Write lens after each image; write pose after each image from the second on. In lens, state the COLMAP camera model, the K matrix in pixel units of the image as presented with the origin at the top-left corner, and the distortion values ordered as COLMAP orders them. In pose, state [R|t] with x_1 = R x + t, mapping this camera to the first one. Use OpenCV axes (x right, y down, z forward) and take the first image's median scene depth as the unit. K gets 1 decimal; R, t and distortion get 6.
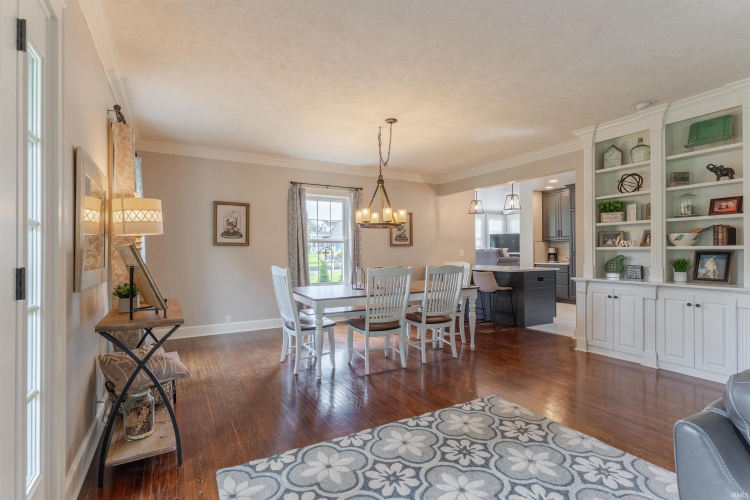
lens RADIAL K [[357.8, 0, 375.0], [0, 357.8, 250.0], [0, 0, 1]] dist [0.002335, 0.000211]
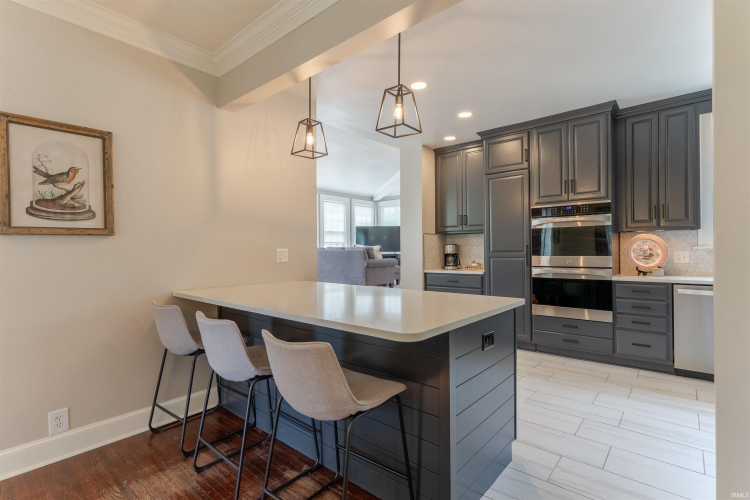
lens RADIAL K [[357.8, 0, 375.0], [0, 357.8, 250.0], [0, 0, 1]] dist [0.002335, 0.000211]
pose [[0.939782, -0.000868, 0.341772, 0.170777], [-0.000488, 0.999992, 0.003881, 0.000740], [-0.341773, -0.003814, 0.939775, 0.478846]]
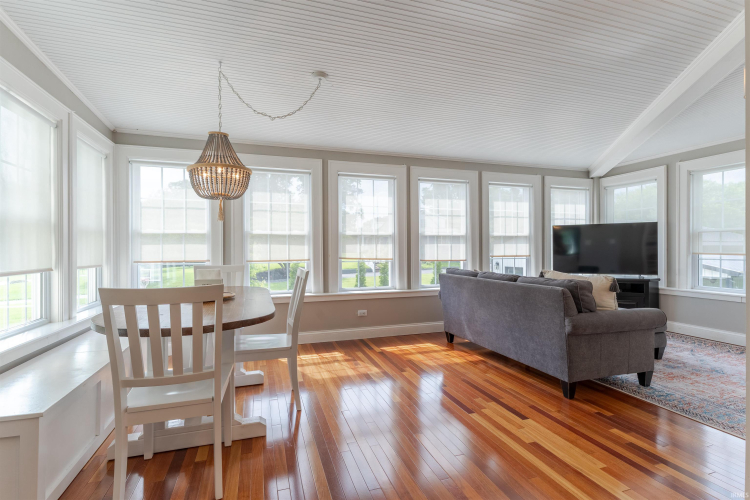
lens RADIAL K [[357.8, 0, 375.0], [0, 357.8, 250.0], [0, 0, 1]] dist [0.002335, 0.000211]
pose [[0.981349, 0.001692, -0.192225, 0.313290], [-0.000658, 0.999985, 0.005441, -0.030163], [0.192231, -0.005213, 0.981336, 0.883968]]
